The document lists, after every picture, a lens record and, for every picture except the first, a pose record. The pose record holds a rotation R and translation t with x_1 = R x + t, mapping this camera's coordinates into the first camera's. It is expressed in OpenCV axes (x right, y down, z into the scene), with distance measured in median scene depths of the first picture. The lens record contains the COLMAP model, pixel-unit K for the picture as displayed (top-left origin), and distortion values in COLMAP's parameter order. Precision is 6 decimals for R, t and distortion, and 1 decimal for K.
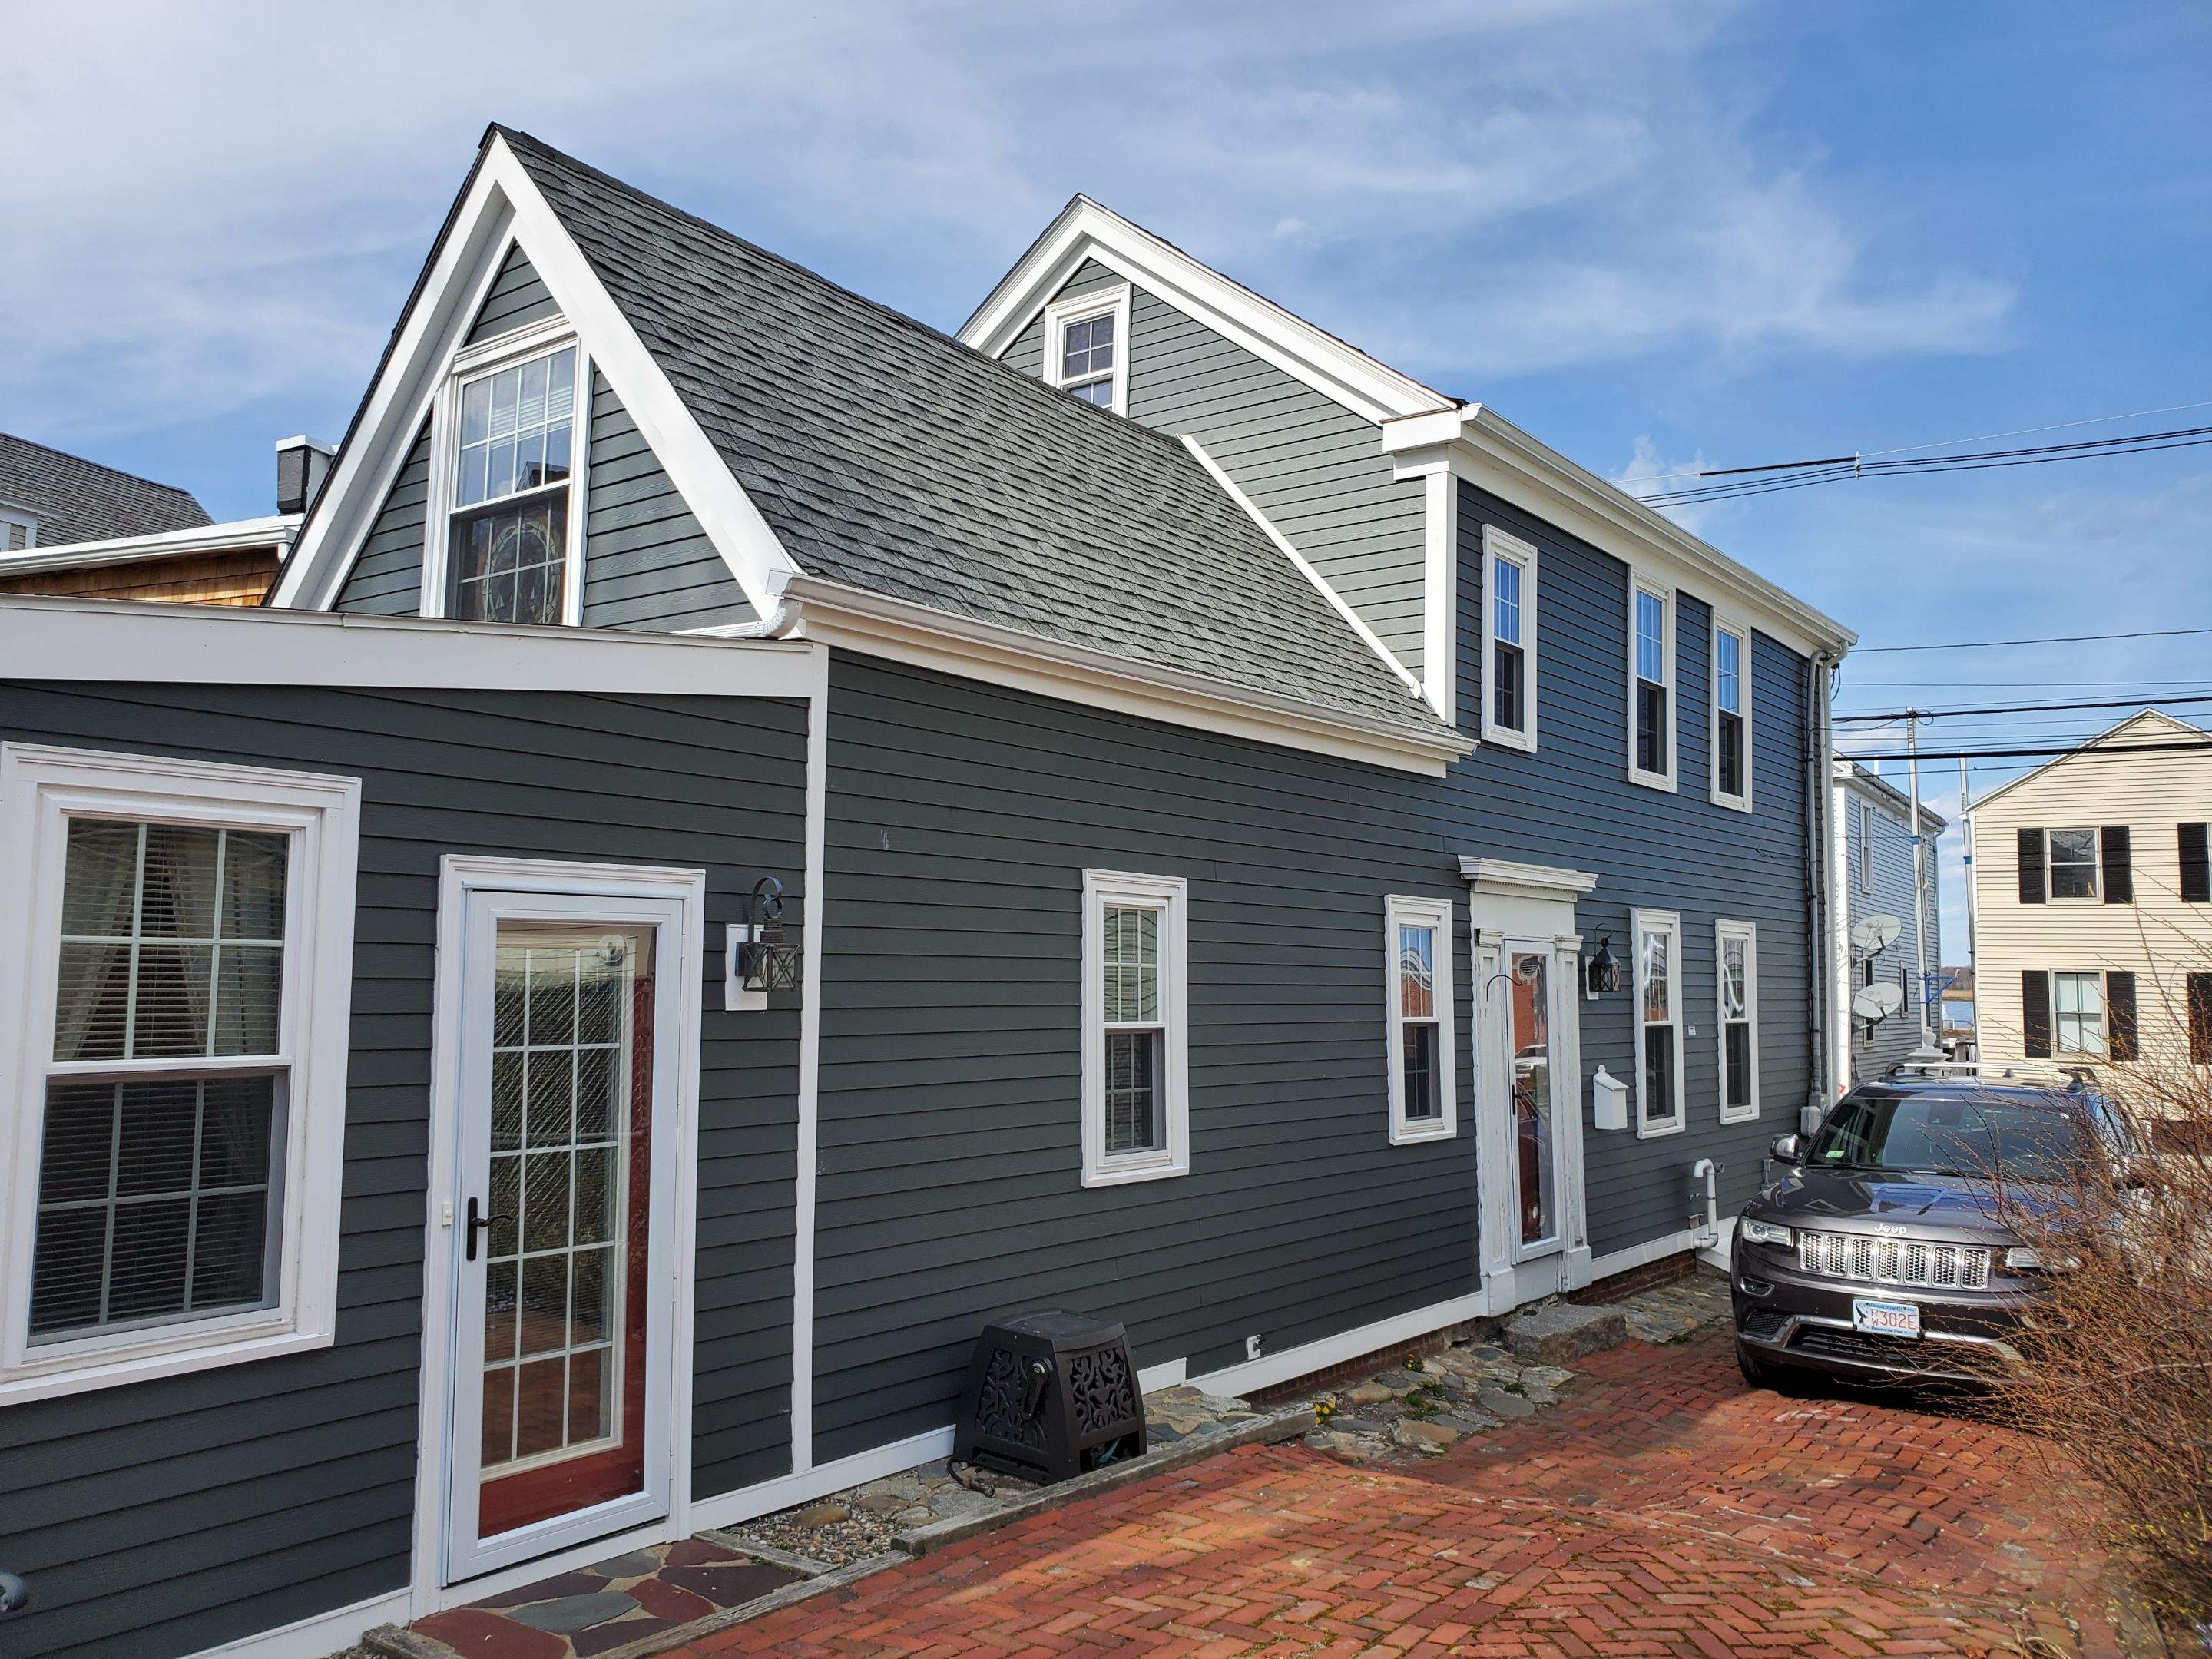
lens RADIAL K [[1815.4, 0, 1106.0], [0, 1815.4, 829.5], [0, 0, 1]] dist [-0.002405, 0.000172]
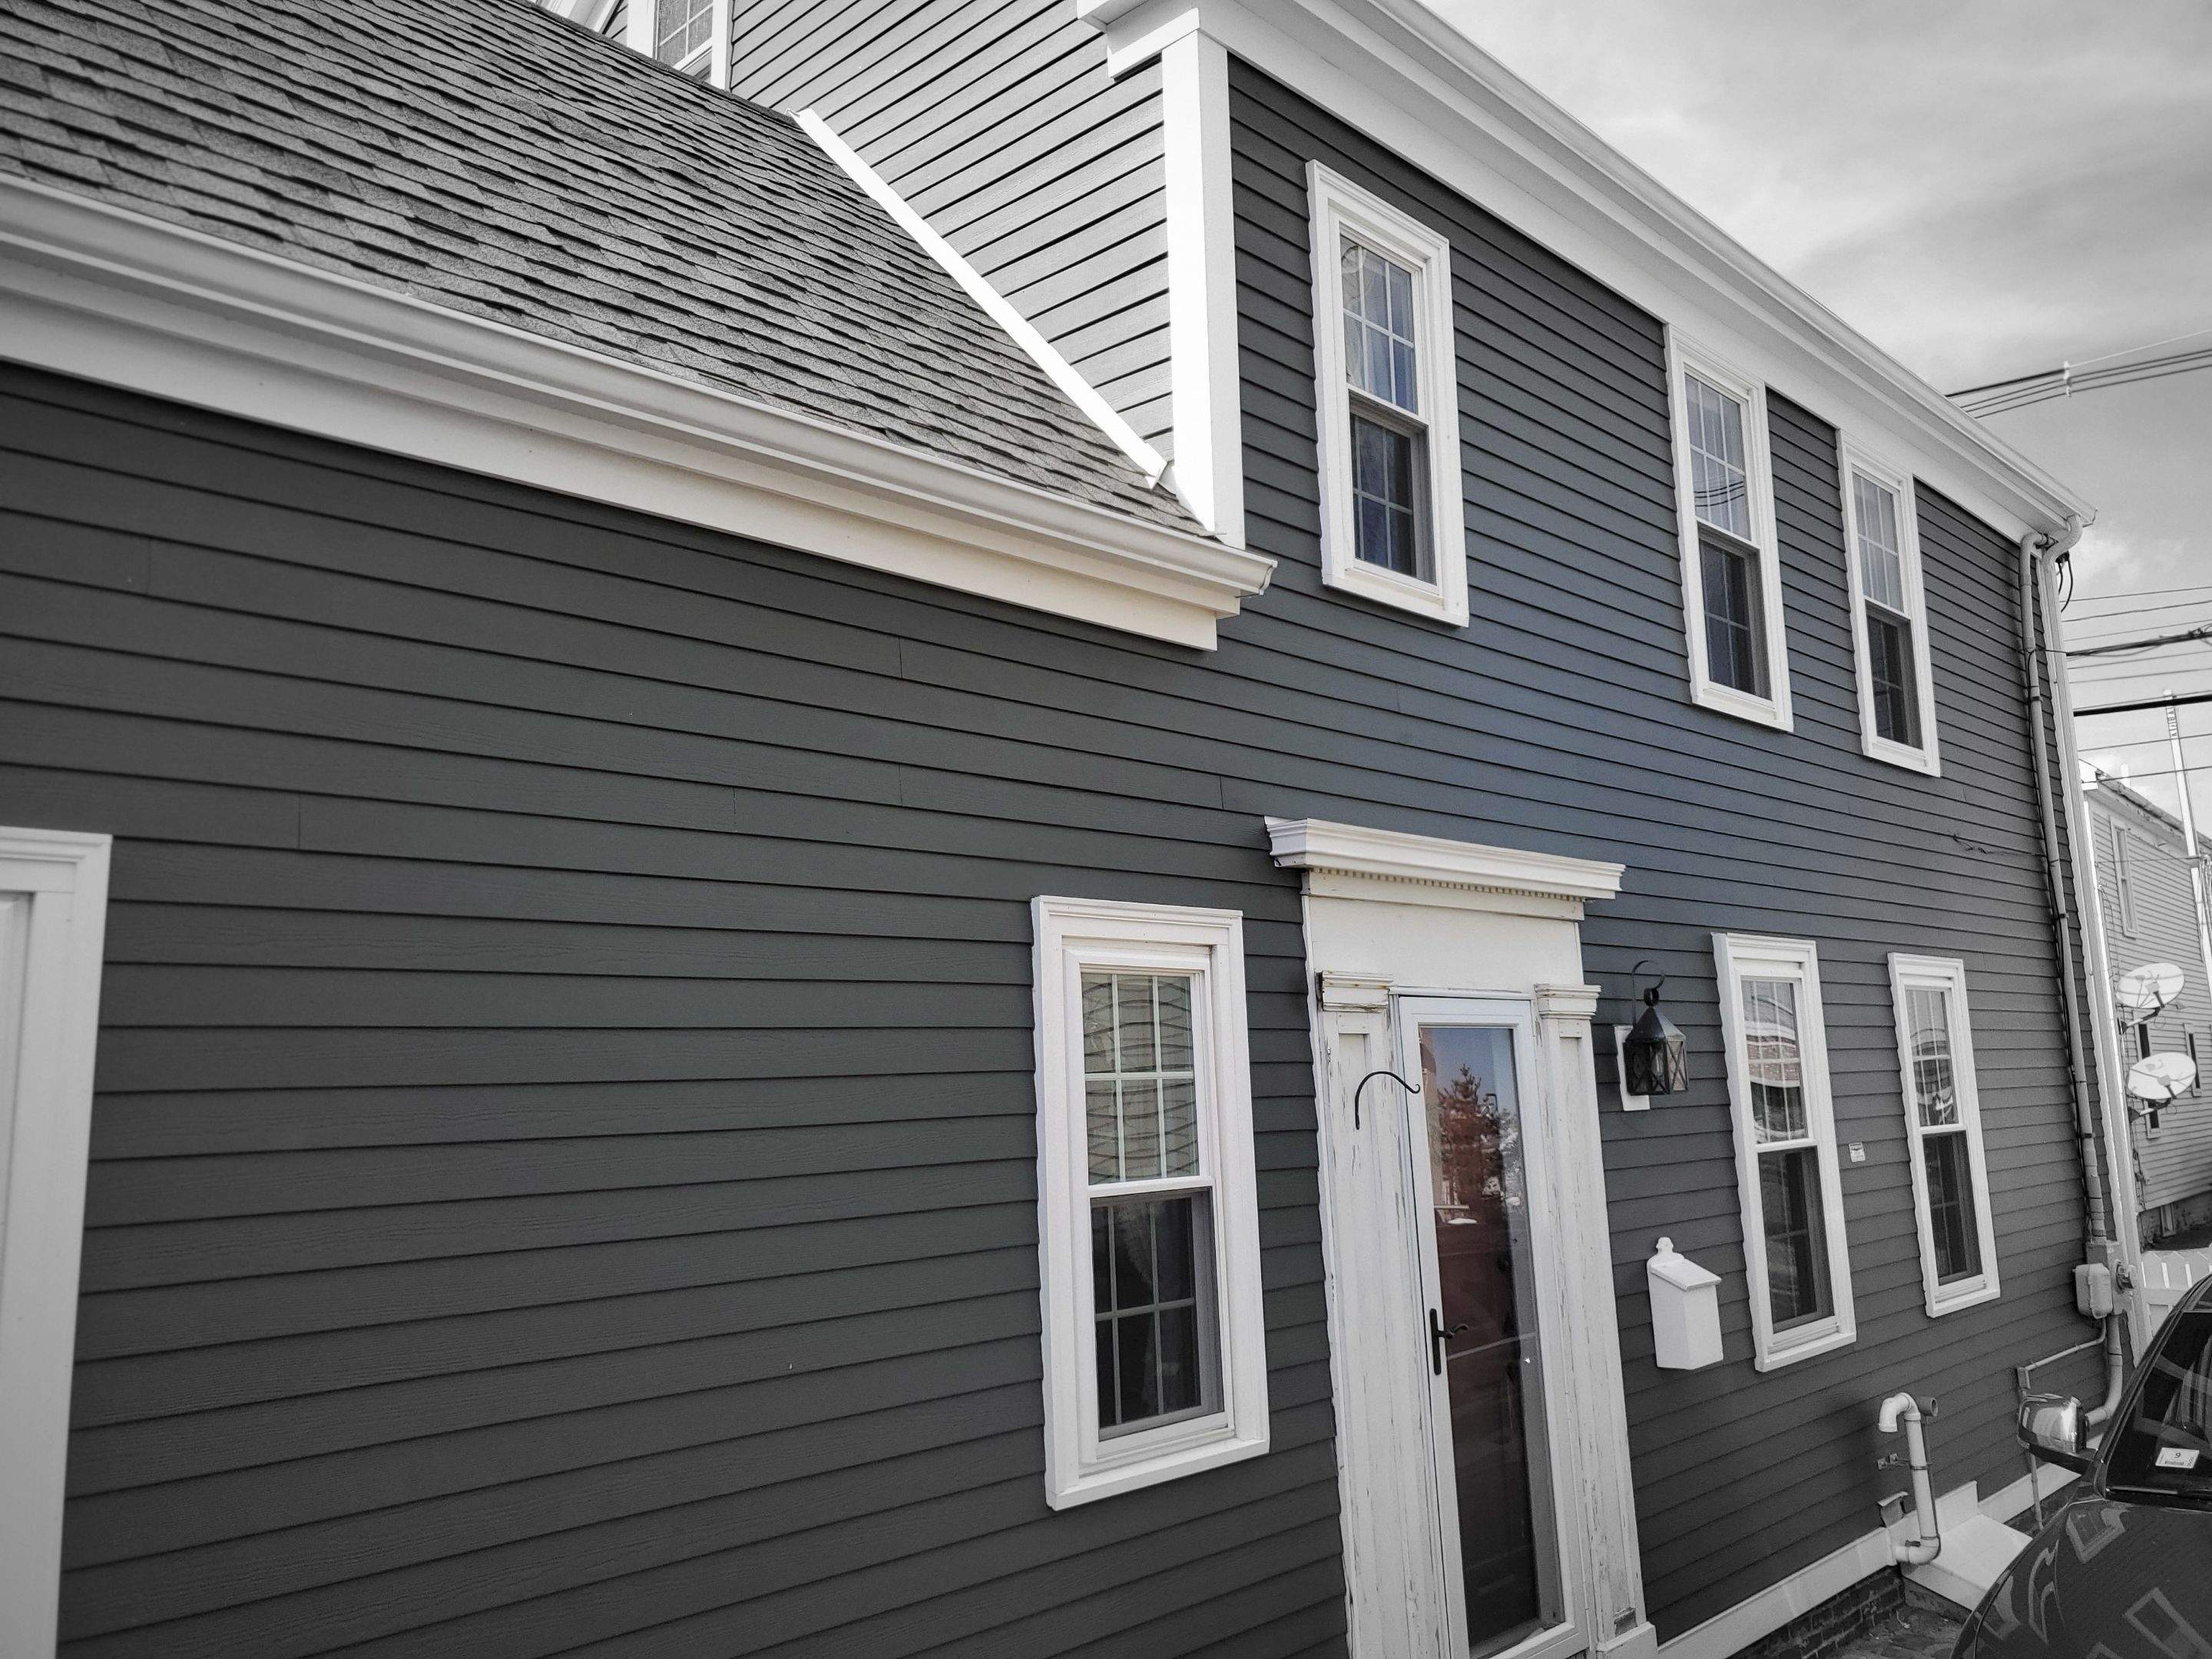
lens RADIAL K [[1806.8, 0, 1161.5], [0, 1806.8, 792.0], [0, 0, 1]] dist [-0.004997, 0.058760]
pose [[0.995000, -0.059314, -0.080354, 0.190557], [0.052630, 0.995168, -0.082887, 0.041626], [0.084882, 0.078243, 0.993314, 0.497208]]
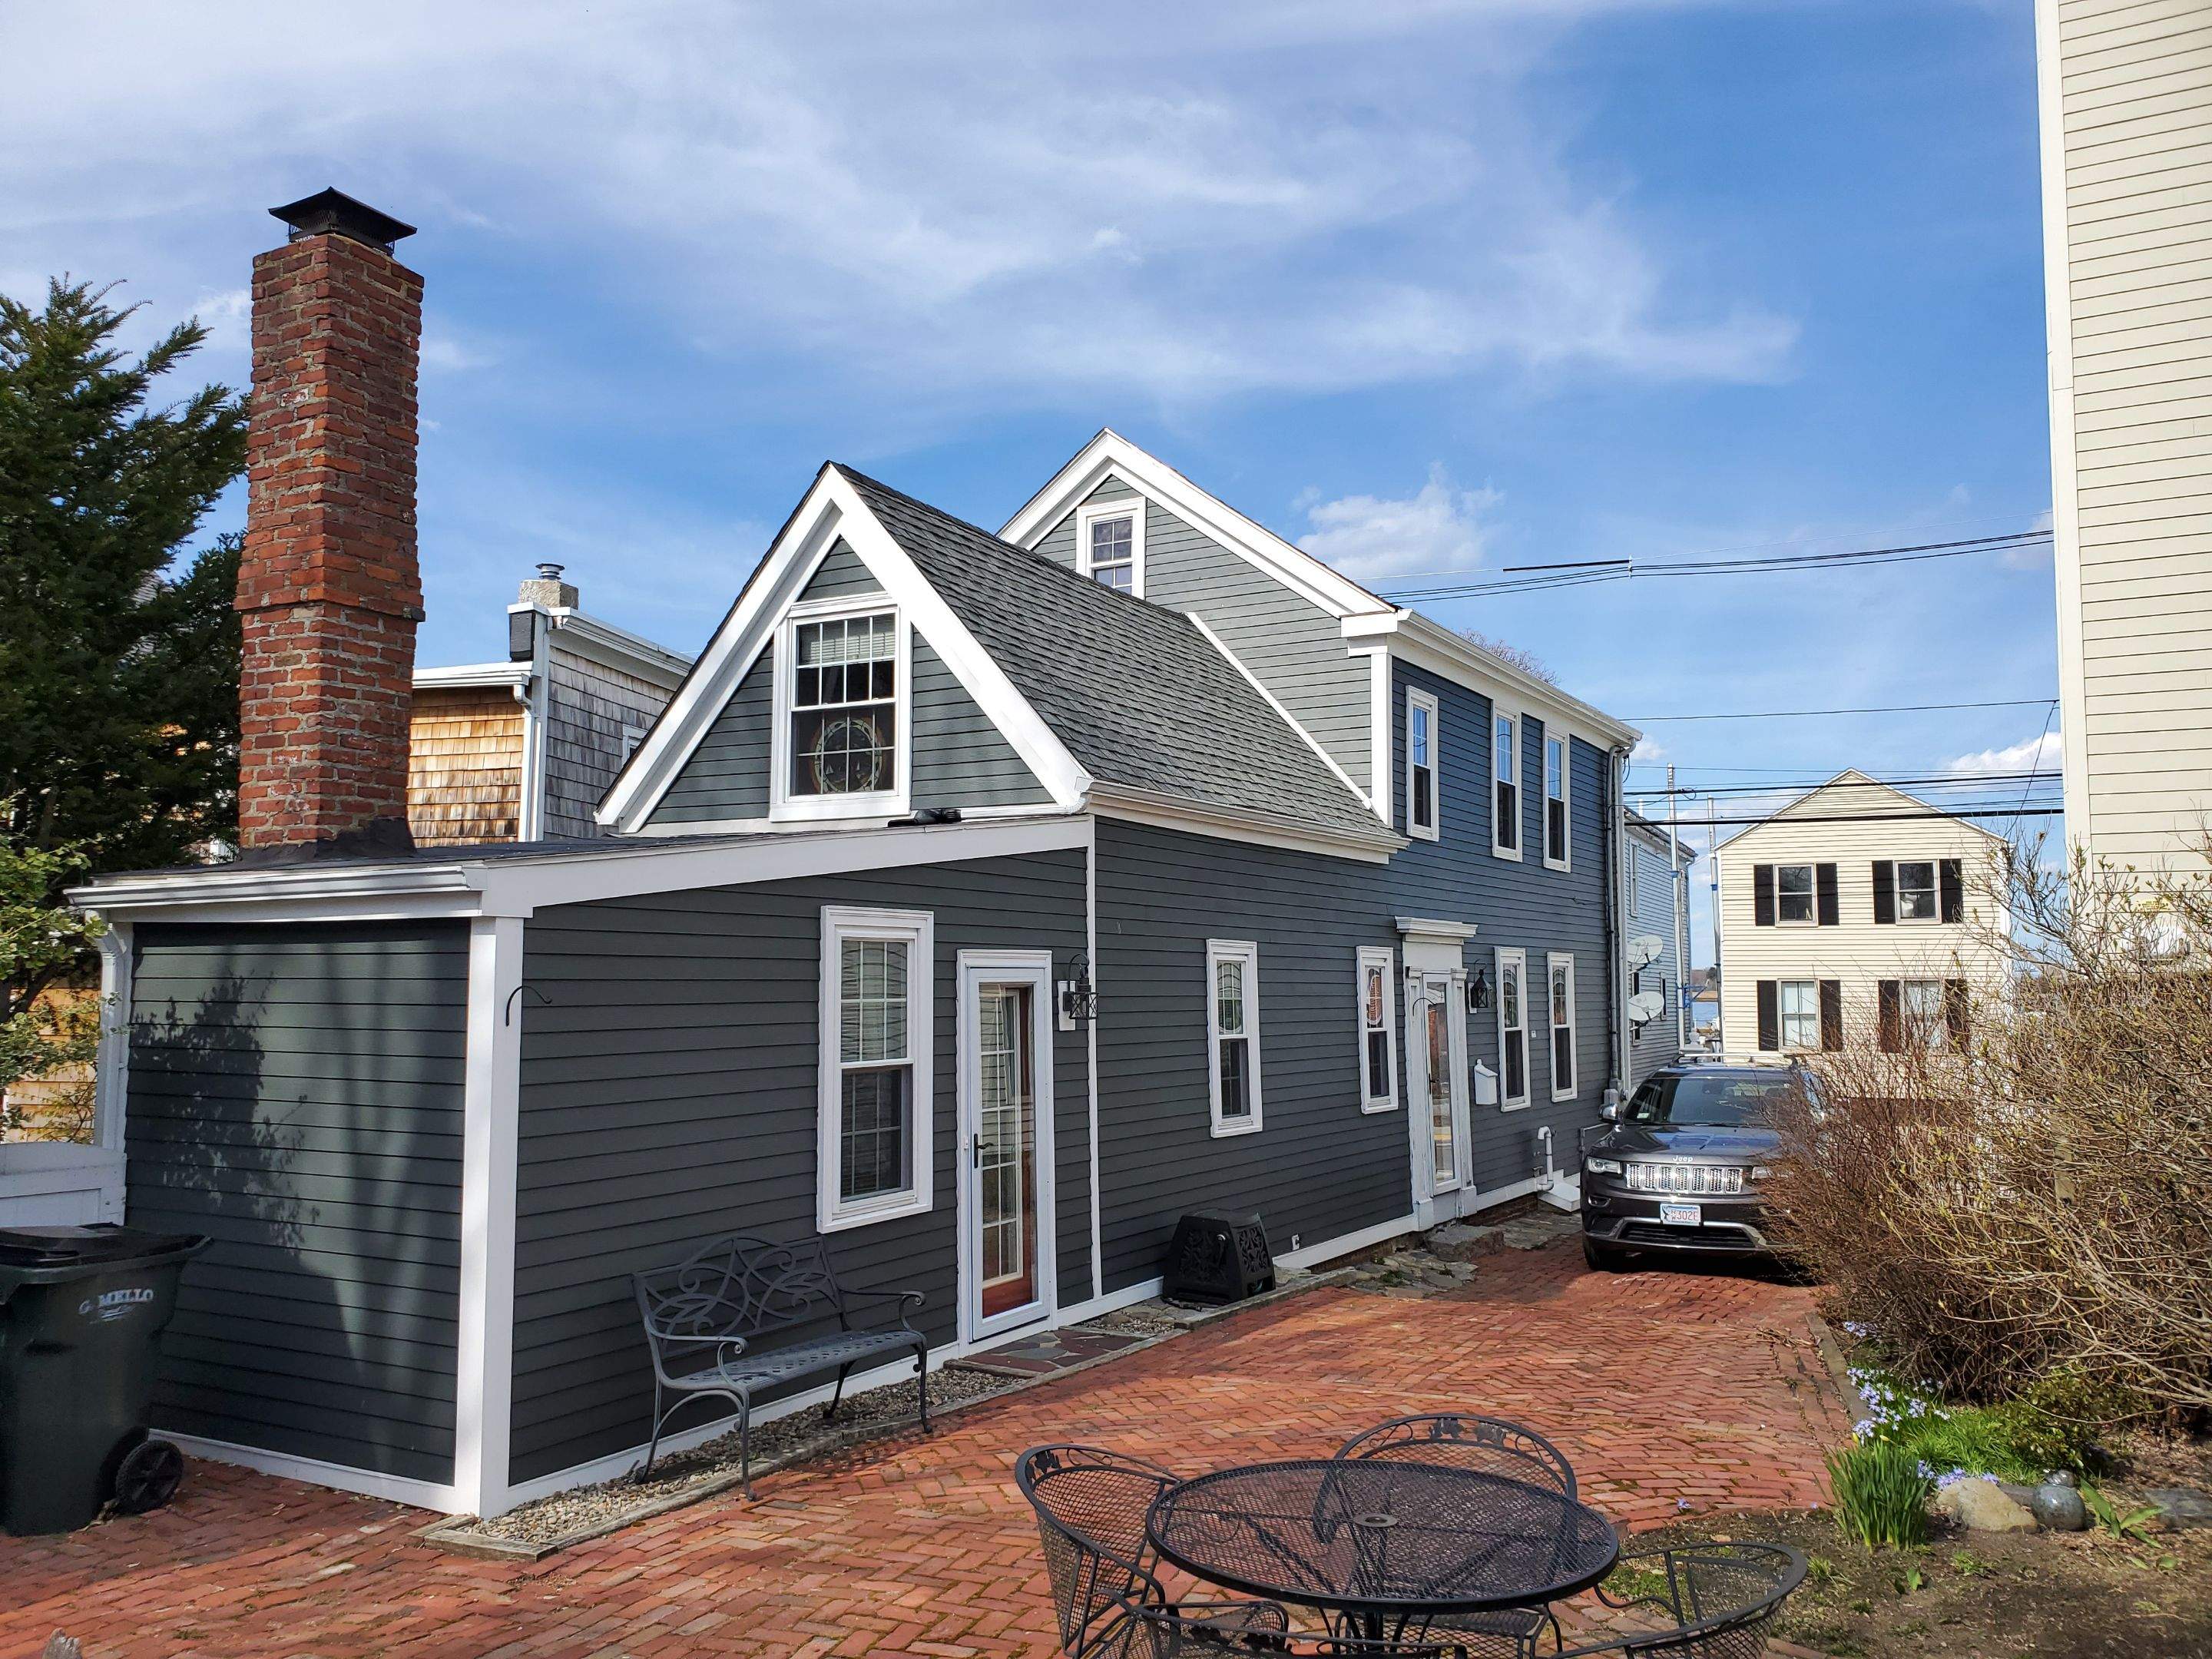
lens RADIAL K [[1815.4, 0, 1106.0], [0, 1815.4, 829.5], [0, 0, 1]] dist [0.078081, -0.542126]
pose [[0.992125, -0.002098, 0.125236, -0.203367], [0.002790, 0.999982, -0.005354, -0.044849], [-0.125223, 0.005661, 0.992112, -0.390919]]
